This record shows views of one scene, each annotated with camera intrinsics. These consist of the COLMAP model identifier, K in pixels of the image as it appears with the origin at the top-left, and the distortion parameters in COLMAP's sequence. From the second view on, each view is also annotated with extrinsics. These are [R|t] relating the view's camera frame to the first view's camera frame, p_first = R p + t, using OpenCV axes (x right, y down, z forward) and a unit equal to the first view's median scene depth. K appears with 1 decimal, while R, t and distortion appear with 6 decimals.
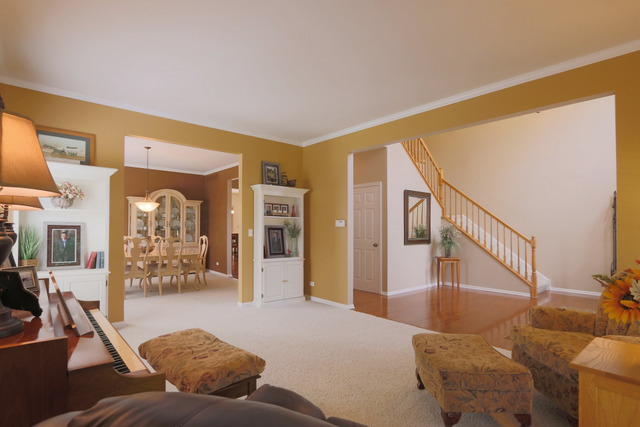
lens RADIAL K [[328.9, 0, 317.8], [0, 328.9, 214.2], [0, 0, 1]] dist [-0.017564, -0.000665]
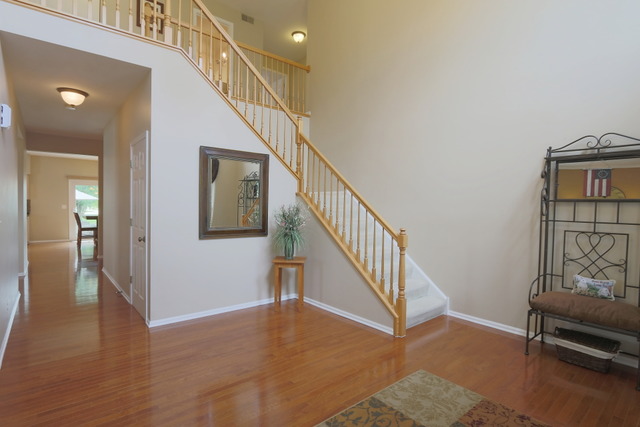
lens RADIAL K [[324.3, 0, 320.0], [0, 324.3, 213.5], [0, 0, 1]] dist [0.001107, 0.000286]
pose [[0.999925, 0.012205, -0.000333, 0.452445], [-0.012163, 0.998069, 0.060909, 0.008815], [0.001076, -0.060900, 0.998143, 0.388776]]
